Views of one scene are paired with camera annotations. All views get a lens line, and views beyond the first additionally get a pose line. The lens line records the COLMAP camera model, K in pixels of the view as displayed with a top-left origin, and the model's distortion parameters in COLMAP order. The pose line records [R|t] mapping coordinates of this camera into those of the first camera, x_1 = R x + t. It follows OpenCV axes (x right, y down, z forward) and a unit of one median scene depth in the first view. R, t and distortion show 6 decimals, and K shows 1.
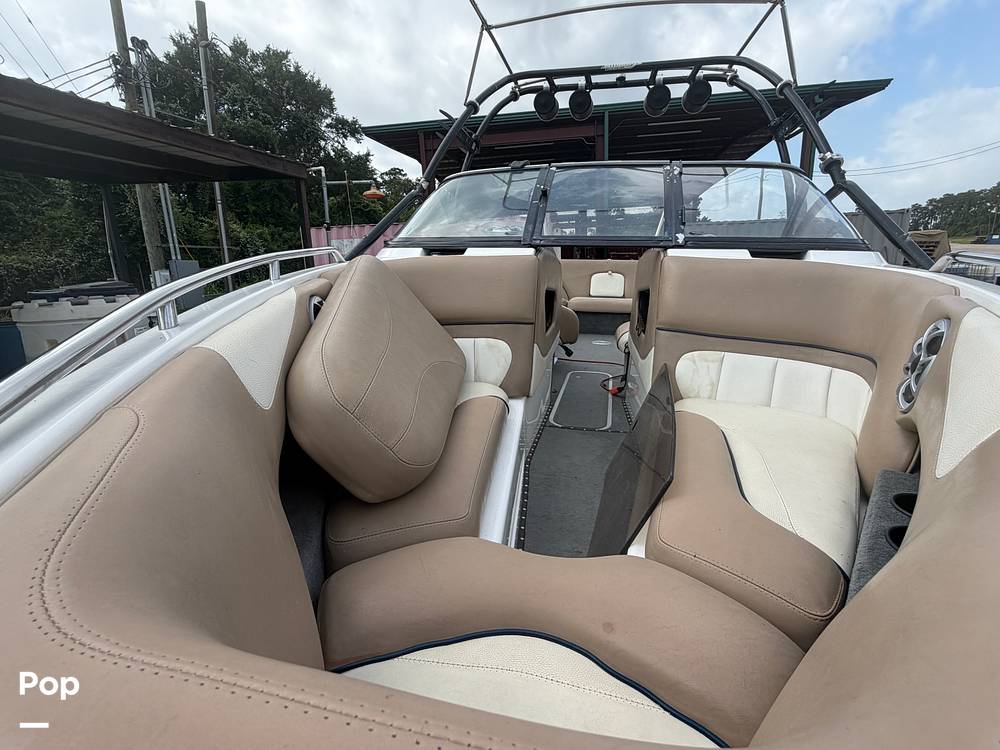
lens RADIAL K [[464.3, 0, 500.4], [0, 464.3, 376.1], [0, 0, 1]] dist [0.001046, -0.000496]
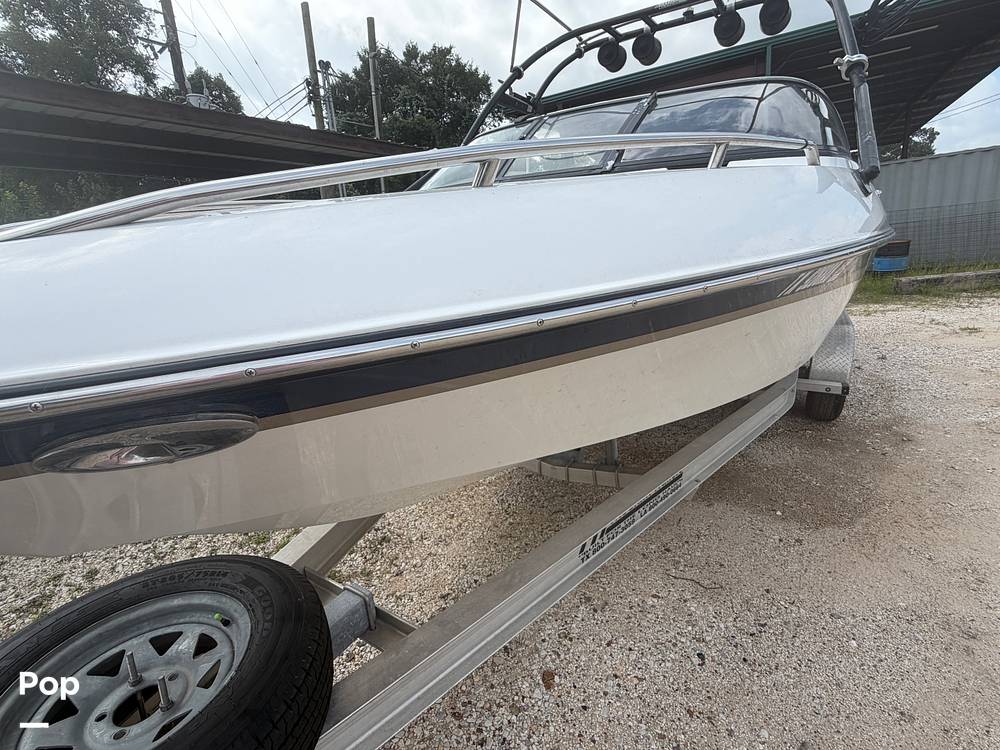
lens RADIAL K [[464.3, 0, 495.1], [0, 464.3, 374.4], [0, 0, 1]] dist [0.001046, -0.000496]
pose [[0.942285, 0.036486, -0.332816, 0.075563], [-0.022132, 0.998658, 0.046820, 0.022481], [0.334078, -0.036752, 0.941829, -0.021112]]
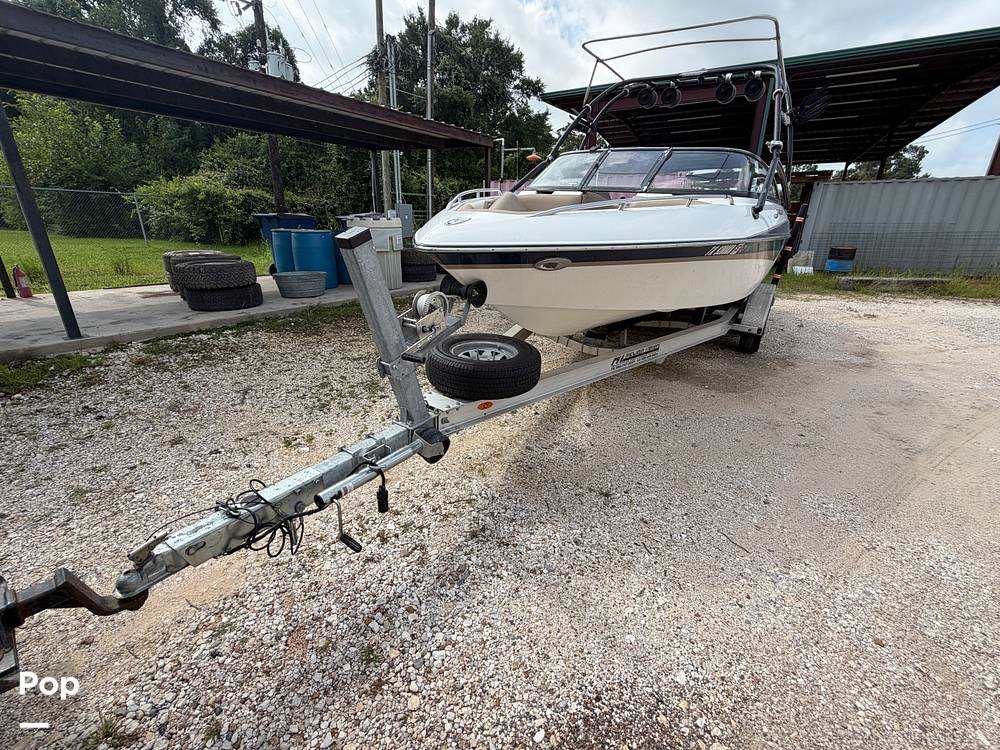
lens RADIAL K [[422.8, 0, 498.5], [0, 422.8, 376.7], [0, 0, 1]] dist [0.002800, -0.001351]
pose [[0.937750, 0.160002, -0.308259, 0.073256], [-0.121879, 0.982719, 0.139315, 0.057959], [0.325223, -0.093072, 0.941046, -0.180107]]
